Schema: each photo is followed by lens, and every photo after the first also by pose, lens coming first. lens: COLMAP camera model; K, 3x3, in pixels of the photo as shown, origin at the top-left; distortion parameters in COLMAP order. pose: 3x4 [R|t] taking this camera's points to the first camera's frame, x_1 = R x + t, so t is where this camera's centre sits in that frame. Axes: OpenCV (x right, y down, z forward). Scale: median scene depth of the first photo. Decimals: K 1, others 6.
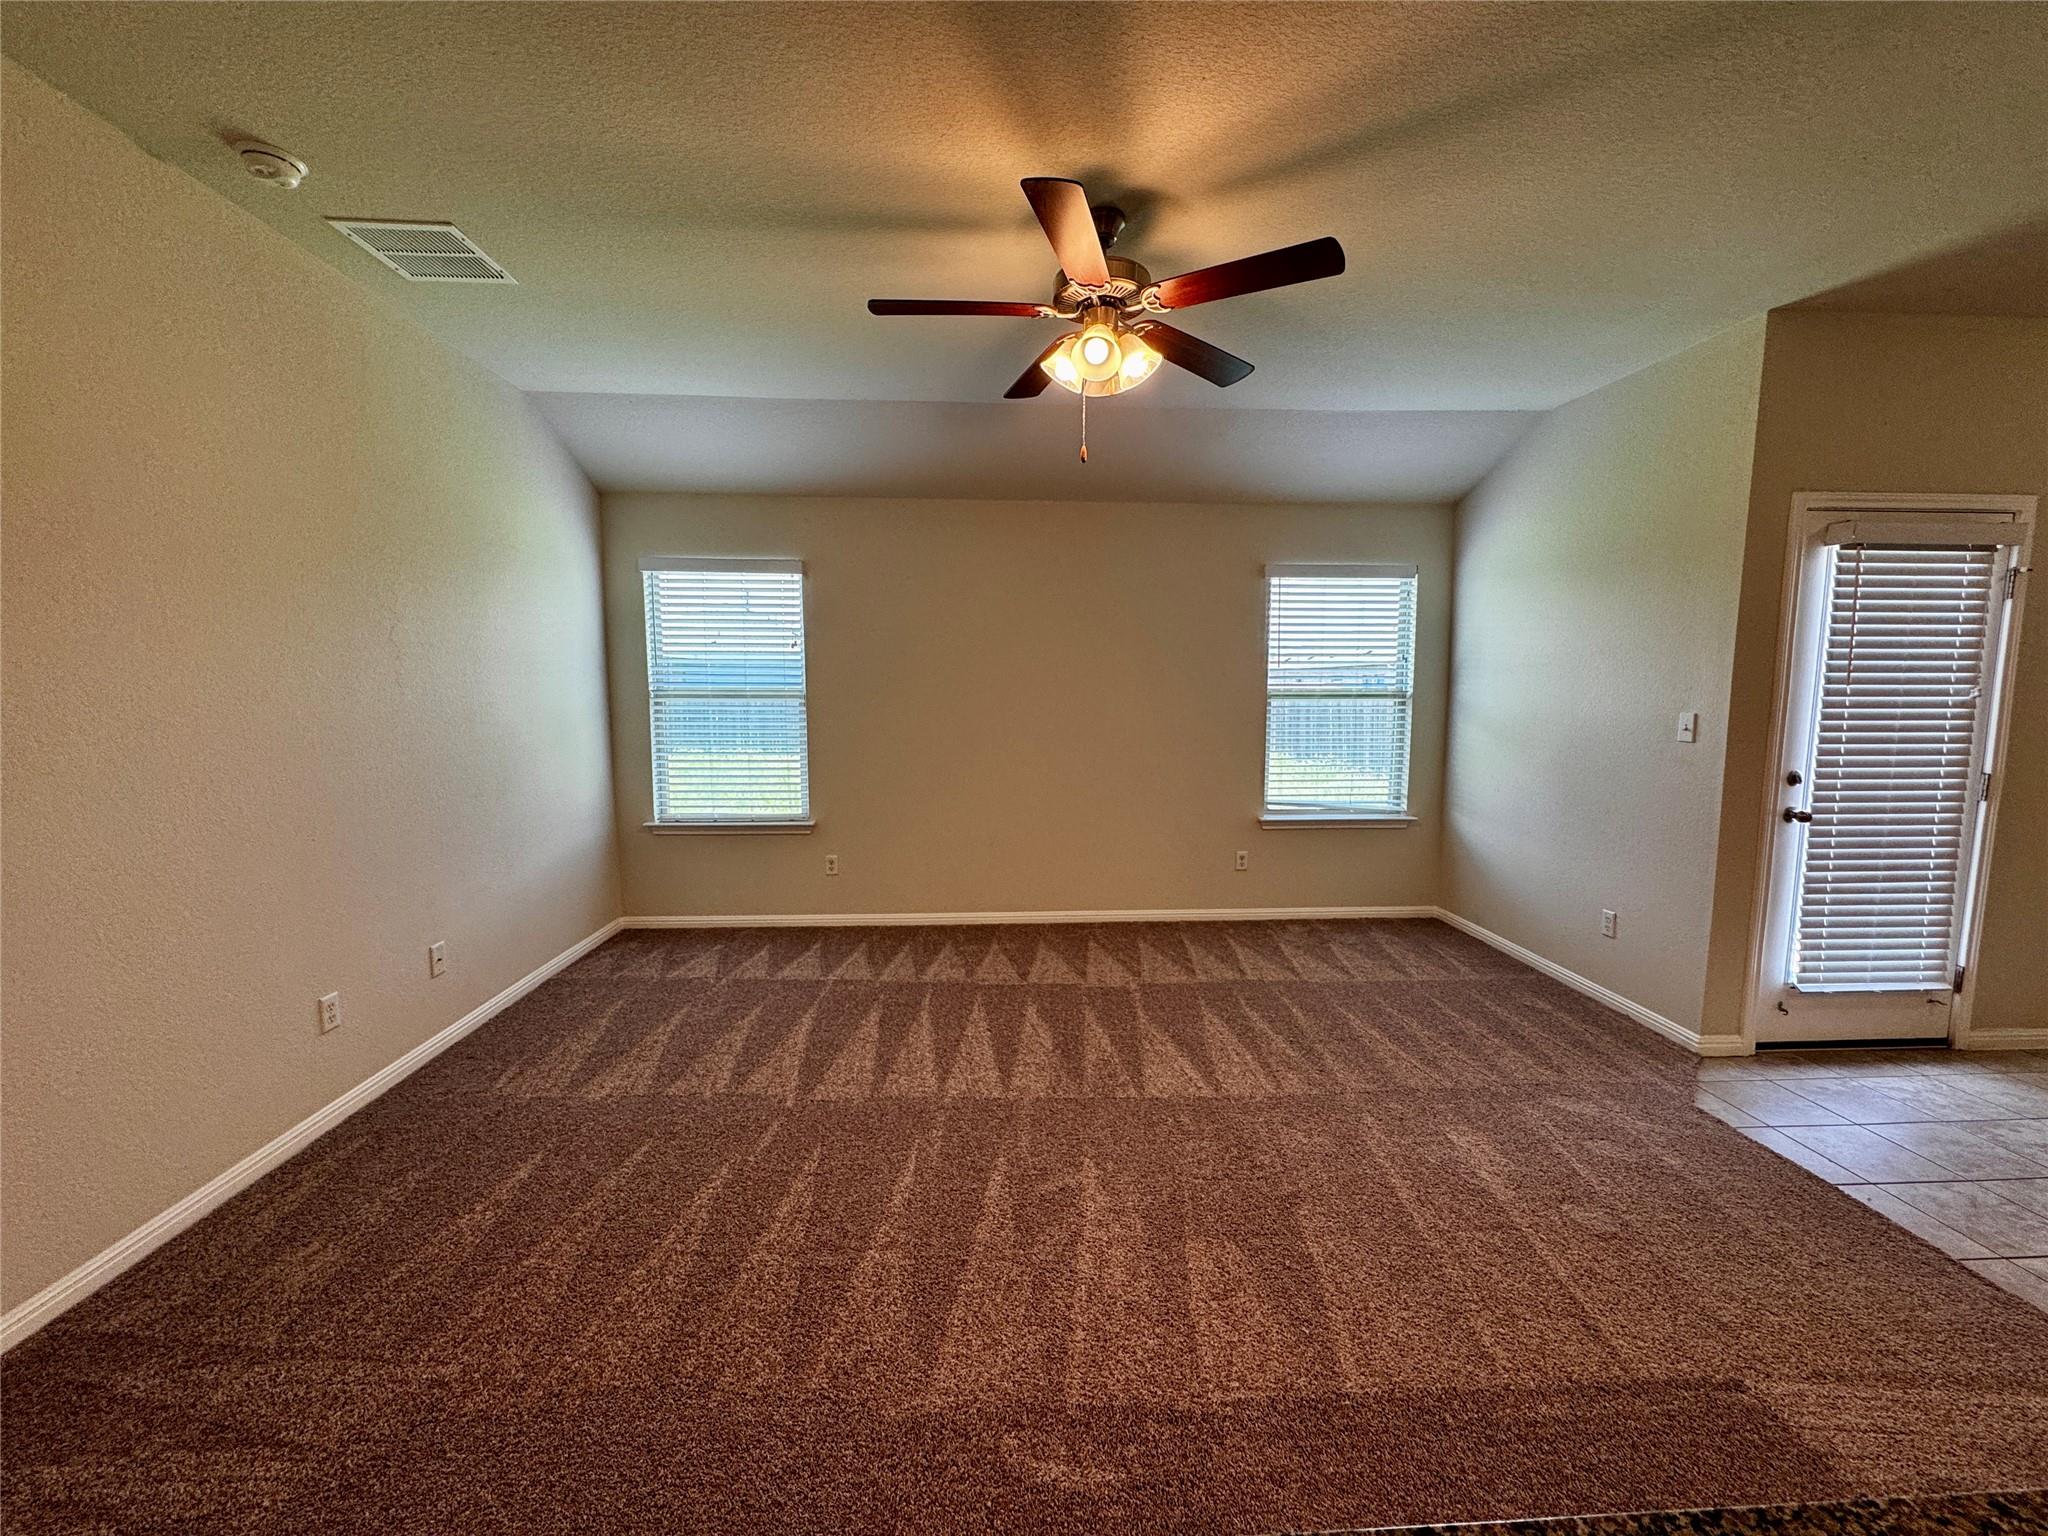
lens RADIAL K [[815.4, 0, 1024.0], [0, 815.4, 768.0], [0, 0, 1]] dist [-0.000733, 0.000019]
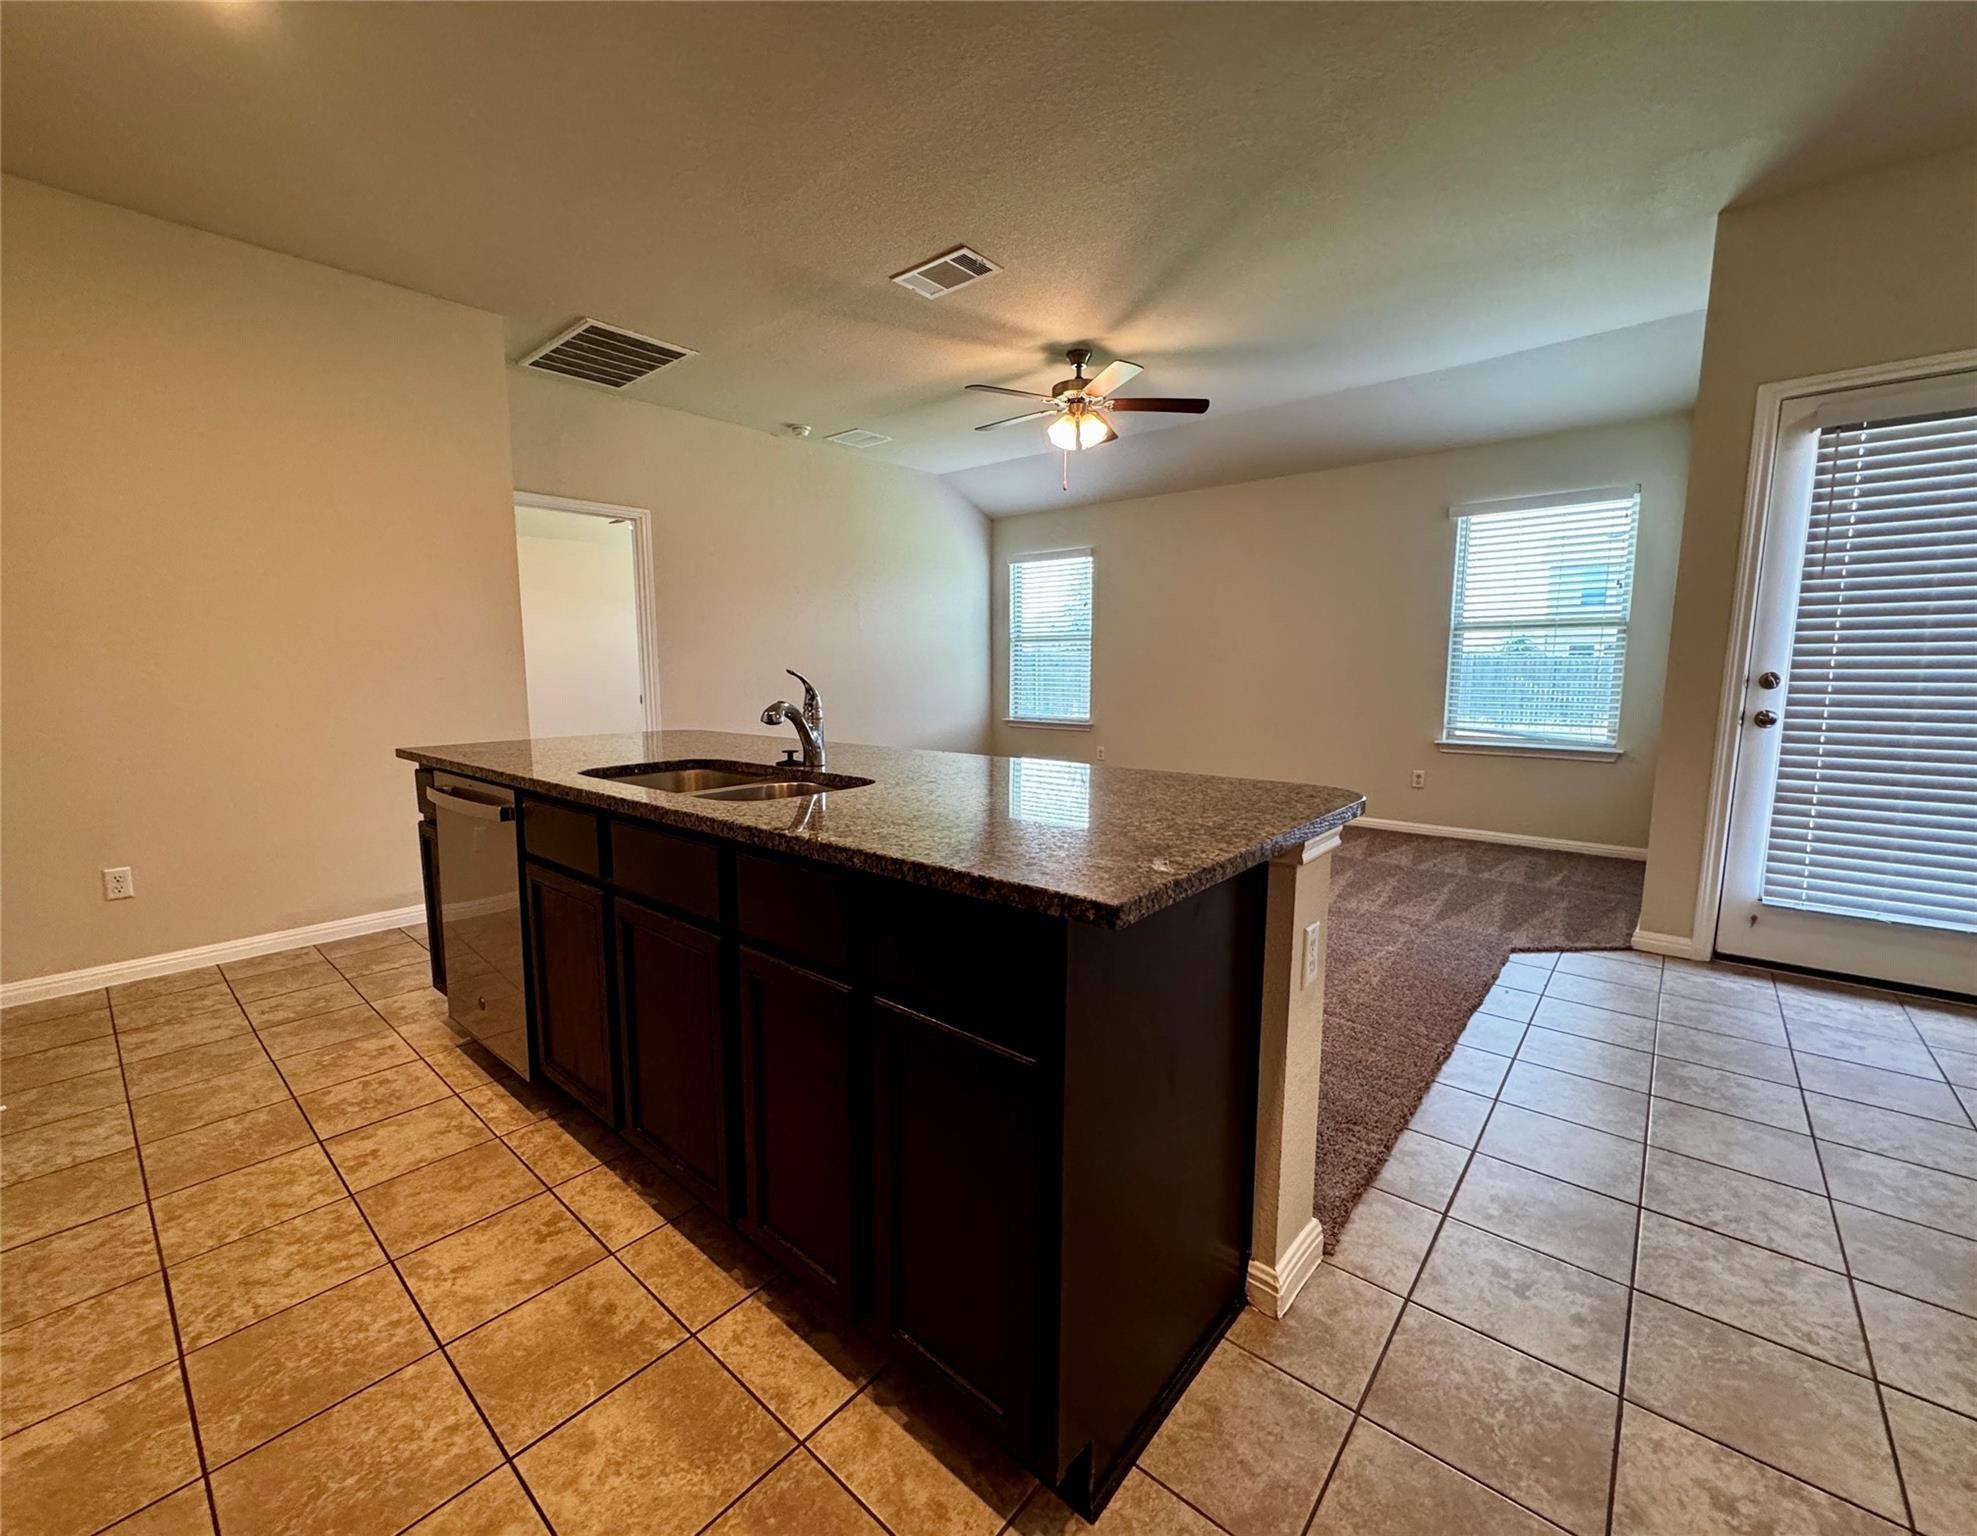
lens RADIAL K [[812.5, 0, 952.8], [0, 812.5, 767.1], [0, 0, 1]] dist [0.001472, -0.000377]
pose [[0.706400, 0.085546, -0.702624, 0.649719], [-0.065780, 0.996308, 0.055169, 0.085444], [0.704749, 0.007247, 0.709419, -0.248471]]
